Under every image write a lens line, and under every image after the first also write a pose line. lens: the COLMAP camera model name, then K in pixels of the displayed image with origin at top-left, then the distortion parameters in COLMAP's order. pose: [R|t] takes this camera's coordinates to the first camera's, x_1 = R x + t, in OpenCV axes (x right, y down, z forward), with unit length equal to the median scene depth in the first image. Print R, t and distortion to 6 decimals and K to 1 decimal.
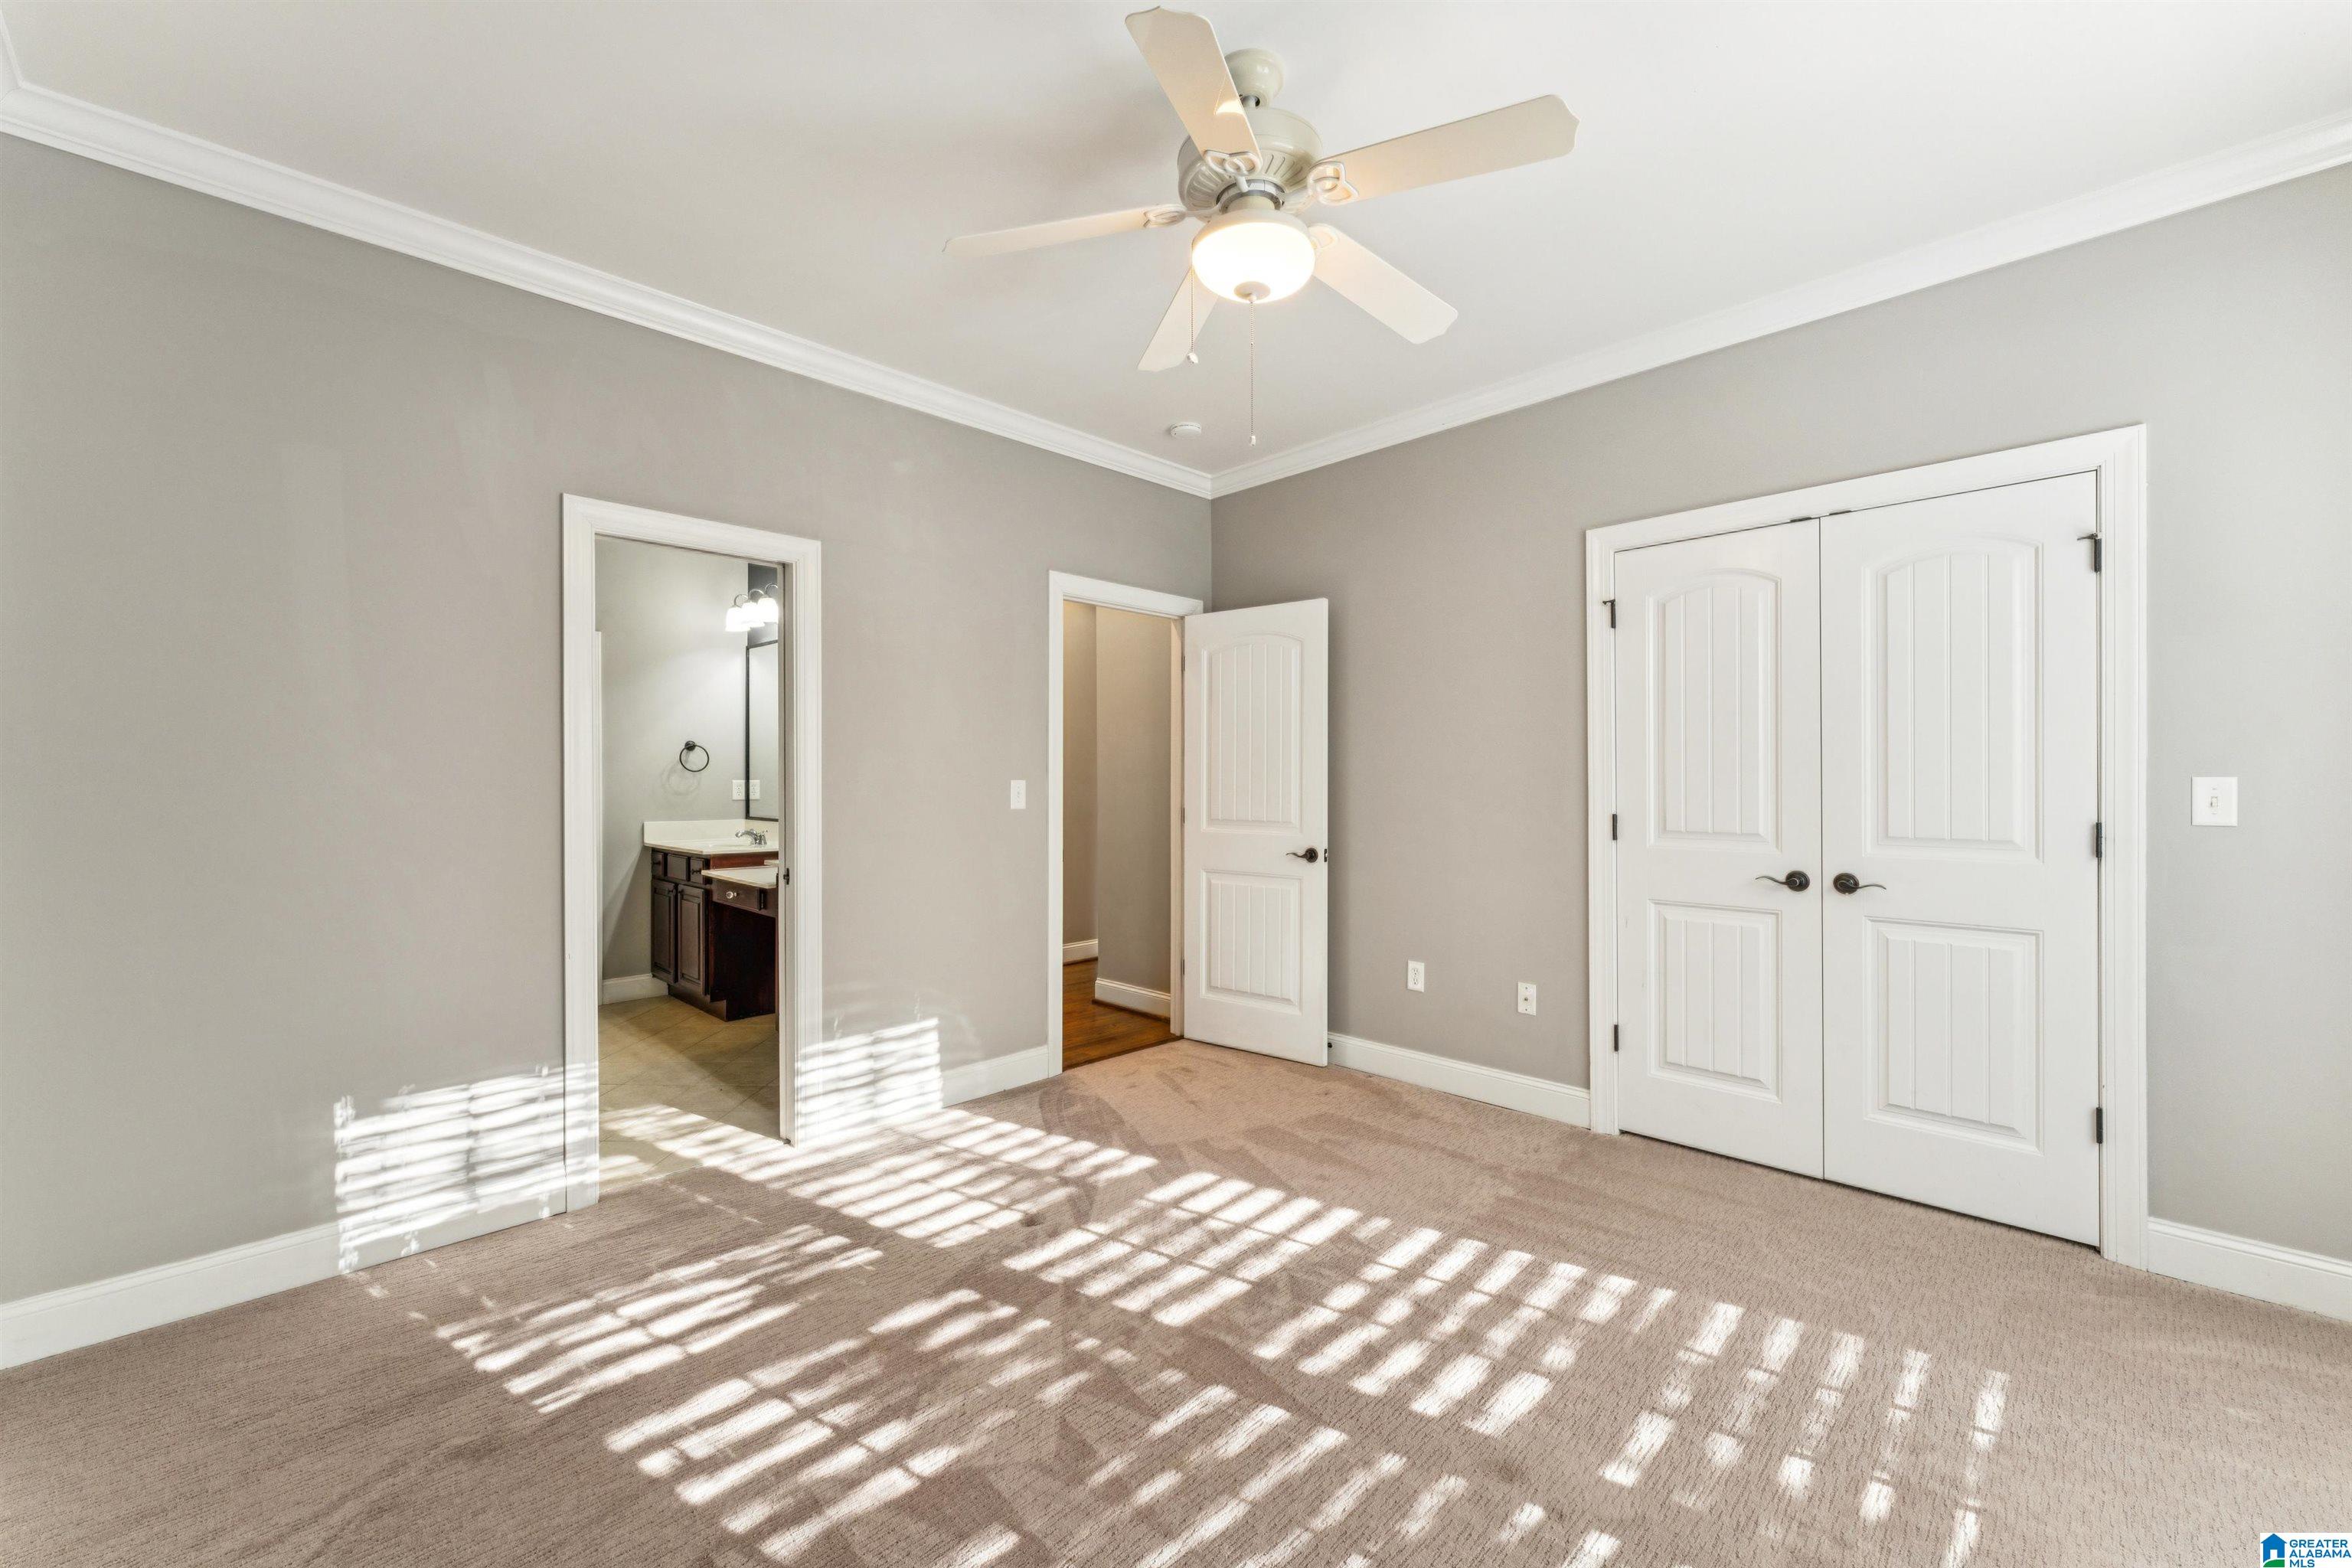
lens RADIAL K [[942.5, 0, 1179.6], [0, 942.5, 786.6], [0, 0, 1]] dist [0.002296, -0.000587]
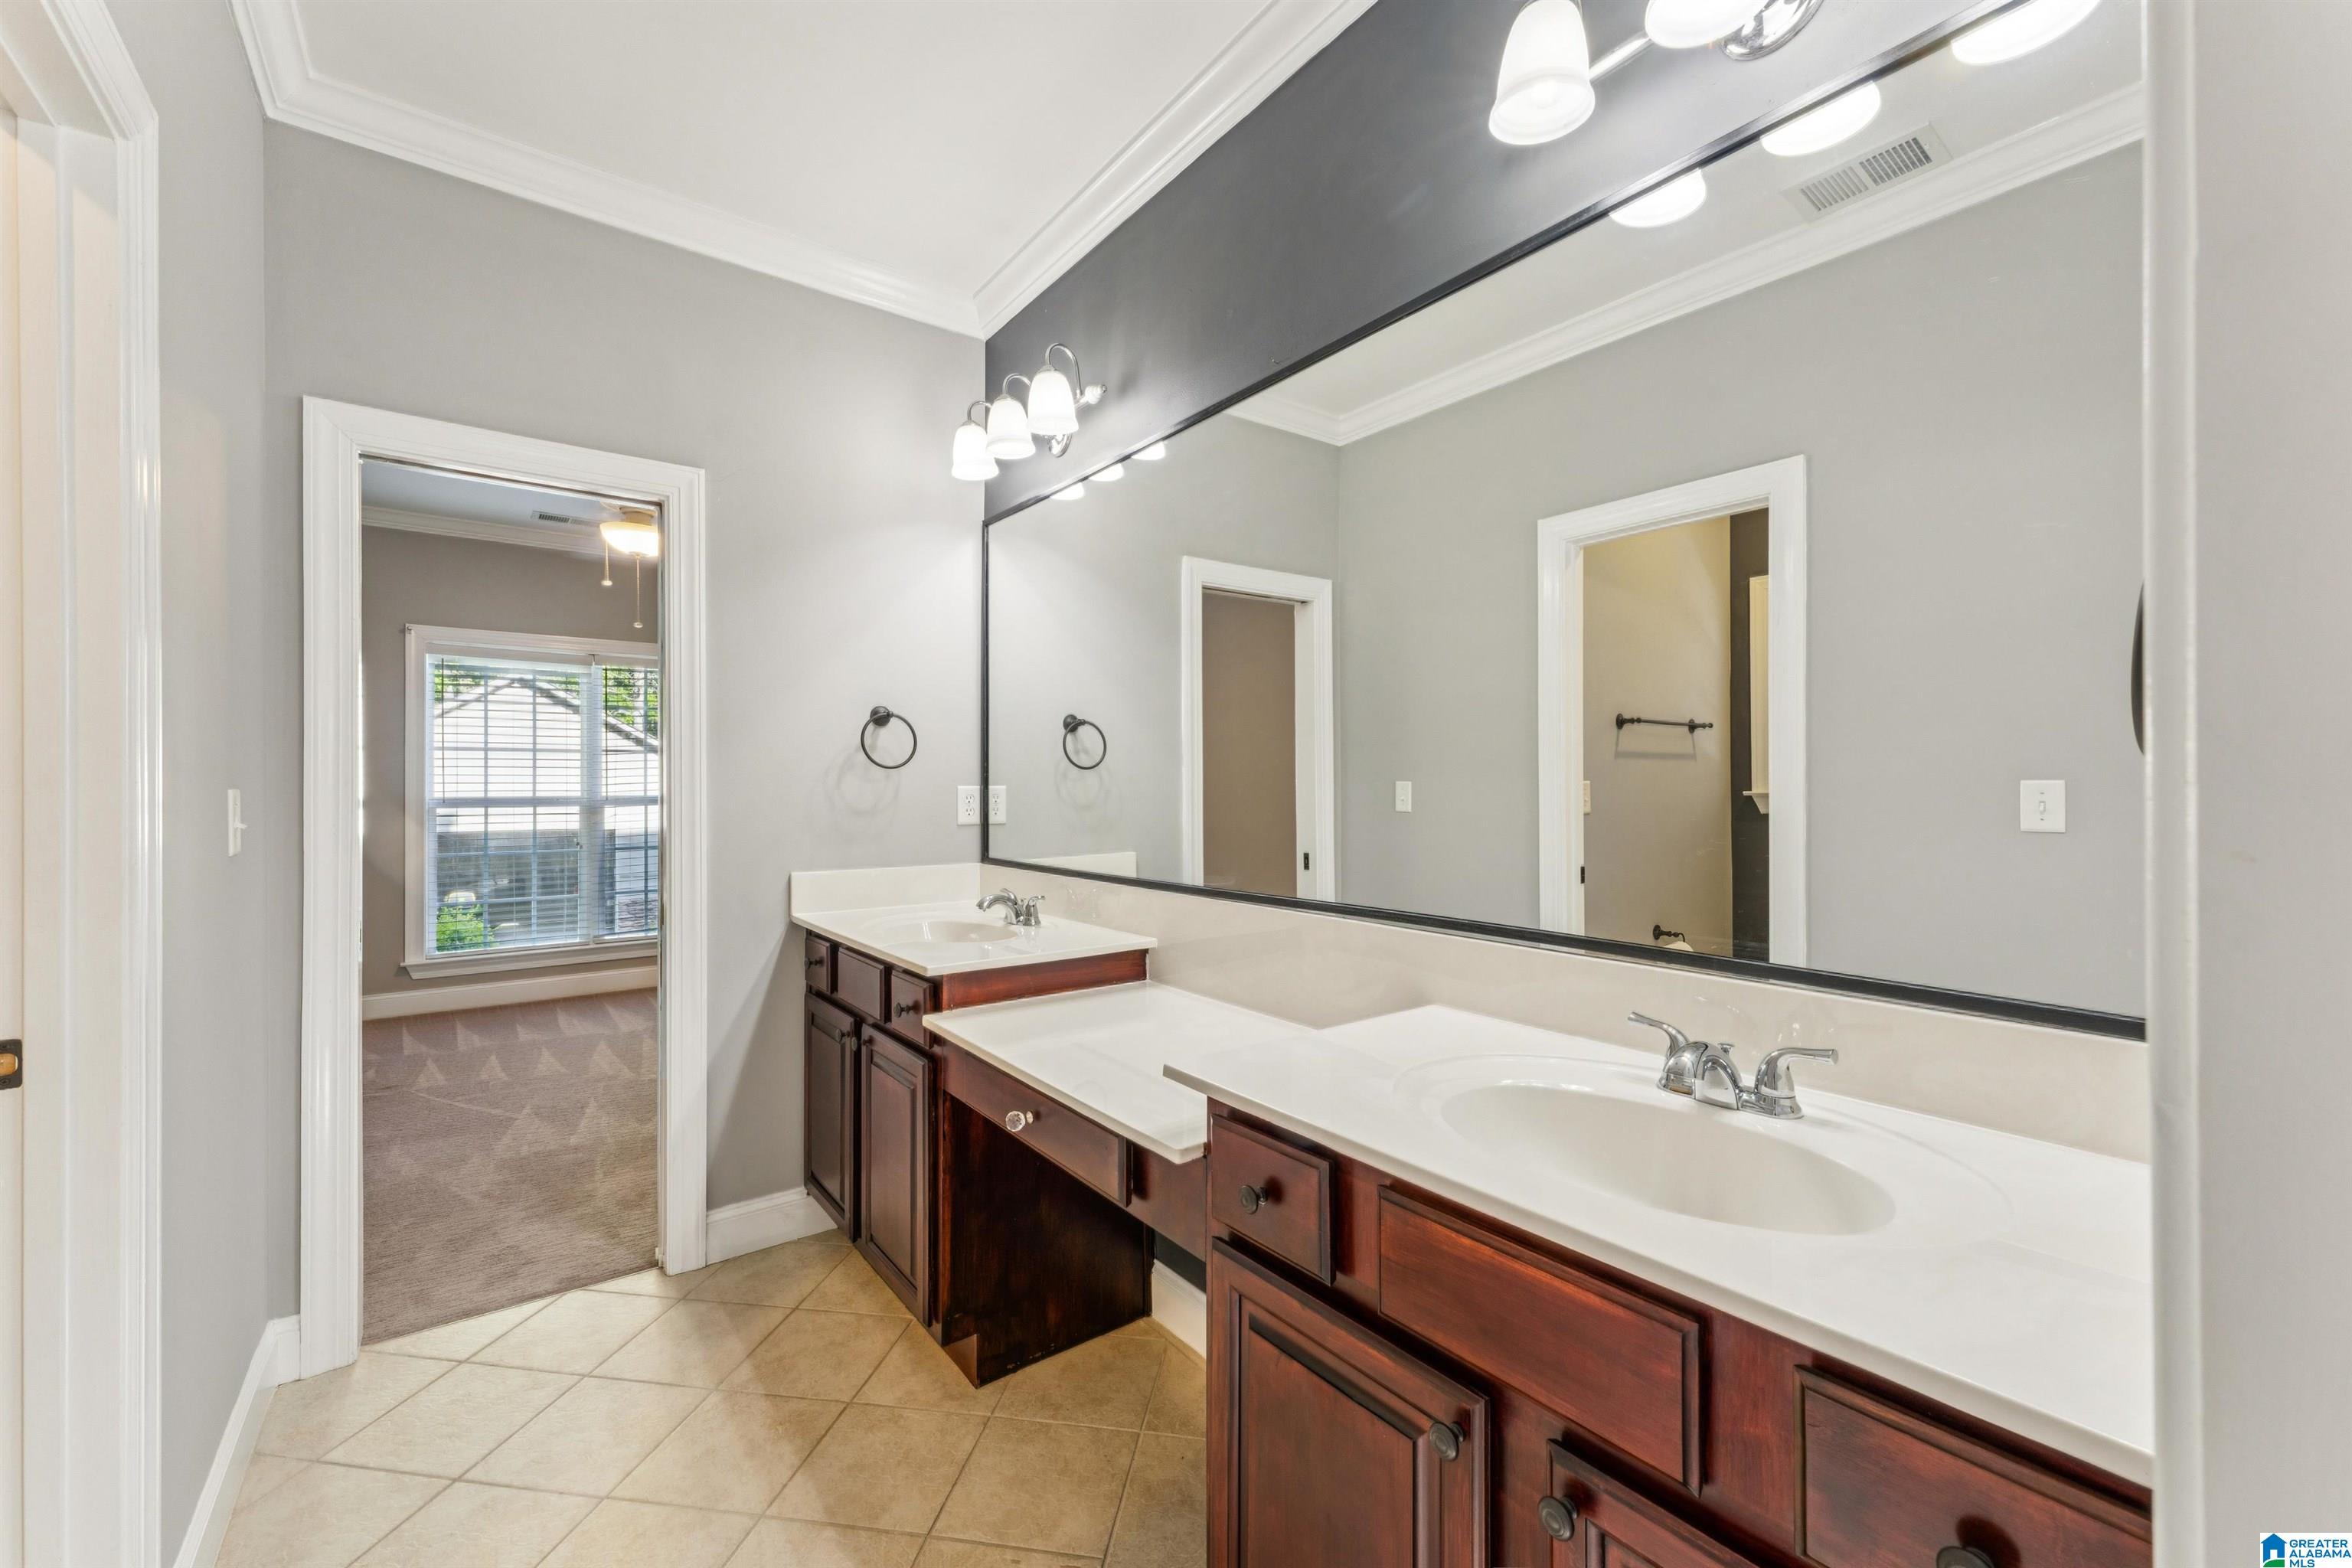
lens RADIAL K [[942.5, 0, 1170.4], [0, 942.5, 782.0], [0, 0, 1]] dist [0.002296, -0.000587]
pose [[0.989485, -0.001772, -0.144627, -0.658645], [0.000653, 0.999970, -0.007781, -0.010226], [0.144636, 0.007605, 0.989456, 1.183475]]
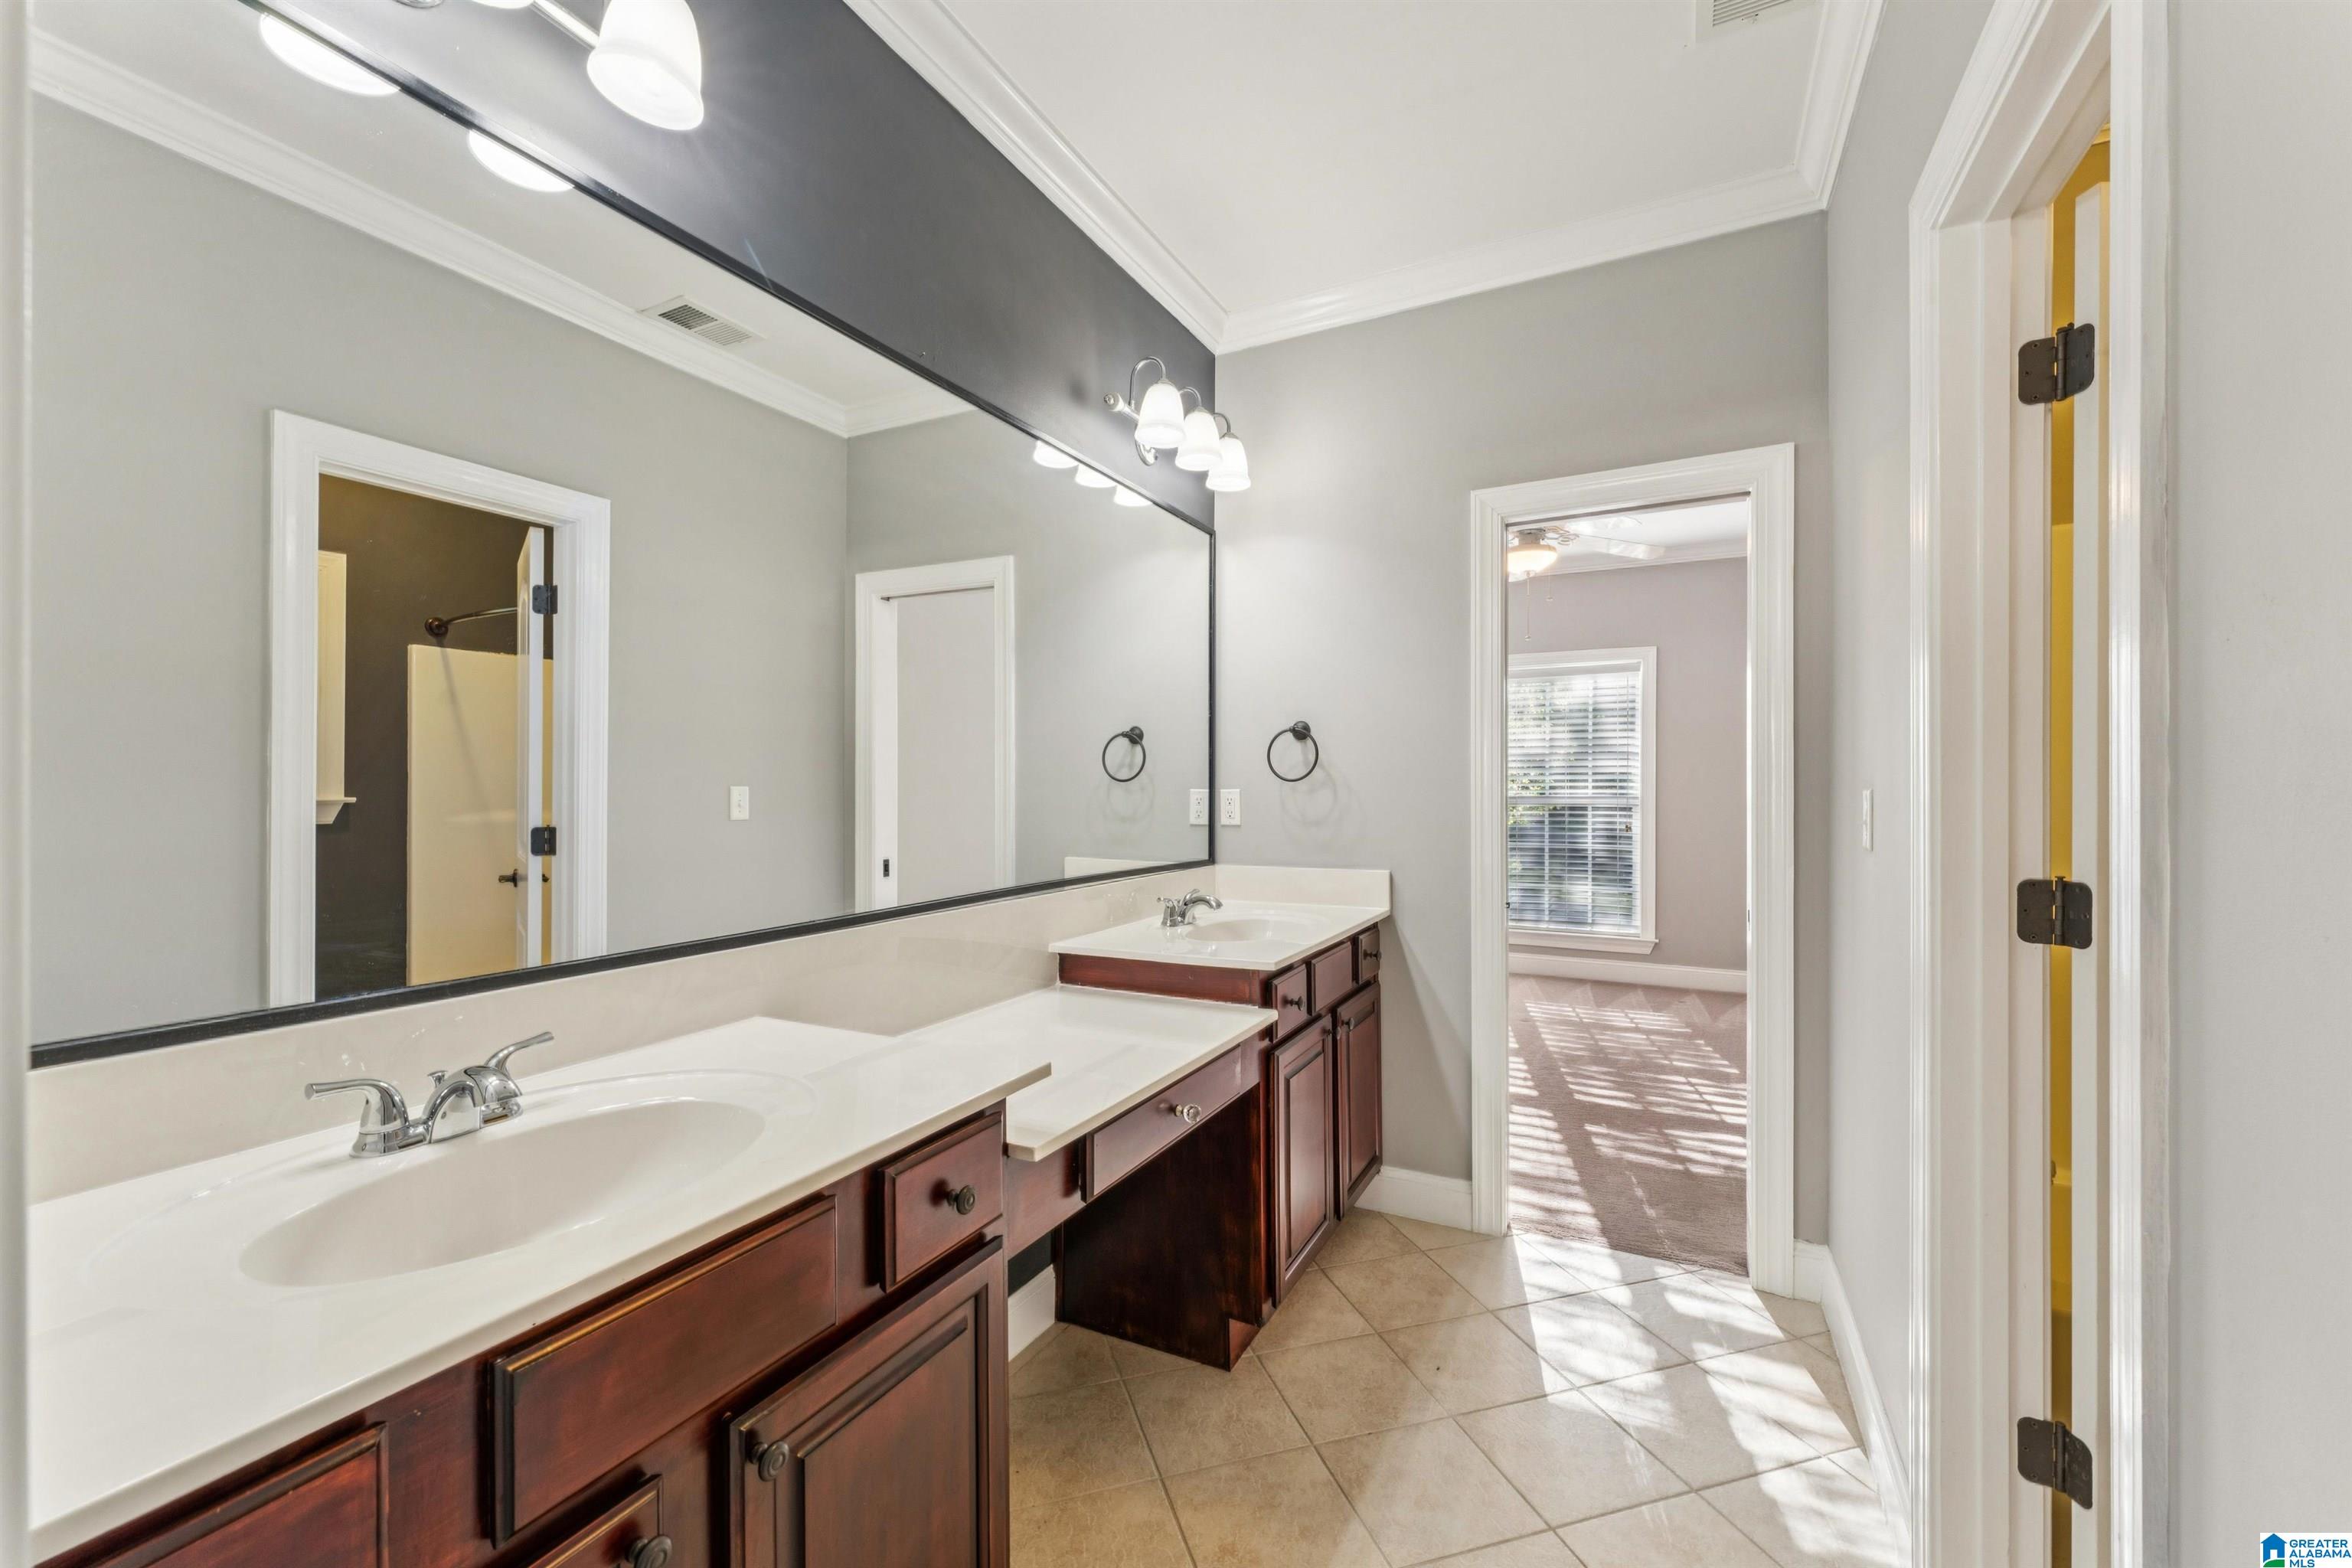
lens RADIAL K [[942.5, 0, 1174.0], [0, 942.5, 785.7], [0, 0, 1]] dist [0.002296, -0.000587]
pose [[-0.301779, 0.002810, 0.953374, -1.473412], [0.006658, 0.999977, -0.000840, -0.014890], [-0.953355, 0.006094, -0.301791, 2.004983]]
